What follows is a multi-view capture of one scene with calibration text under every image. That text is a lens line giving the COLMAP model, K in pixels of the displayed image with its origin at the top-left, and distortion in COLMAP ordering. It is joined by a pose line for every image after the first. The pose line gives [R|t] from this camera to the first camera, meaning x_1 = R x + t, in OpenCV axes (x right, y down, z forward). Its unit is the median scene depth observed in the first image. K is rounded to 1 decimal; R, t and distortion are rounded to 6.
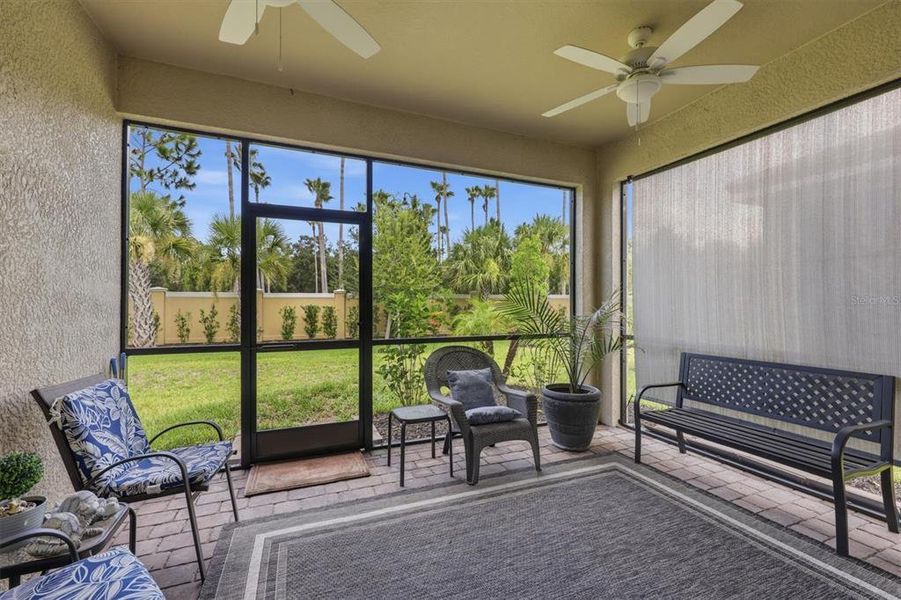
lens RADIAL K [[383.8, 0, 450.5], [0, 383.8, 300.0], [0, 0, 1]] dist [0.001978, -0.000001]
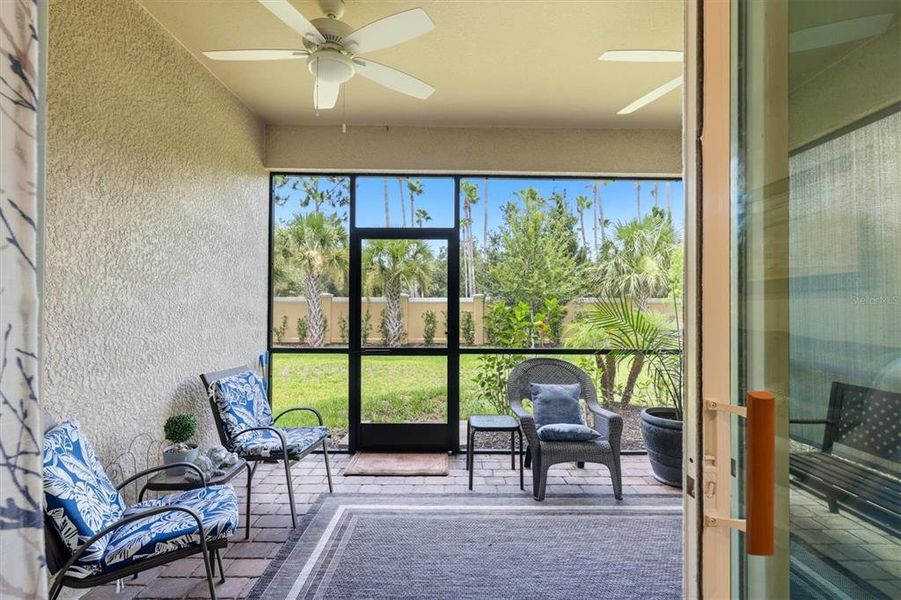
lens RADIAL K [[414.6, 0, 450.5], [0, 414.6, 300.0], [0, 0, 1]] dist [-0.001836, -0.000037]
pose [[0.927090, -0.001552, -0.374836, 0.240853], [-0.000933, 0.999979, -0.006447, -0.025888], [0.374838, 0.006326, 0.927069, -0.073442]]
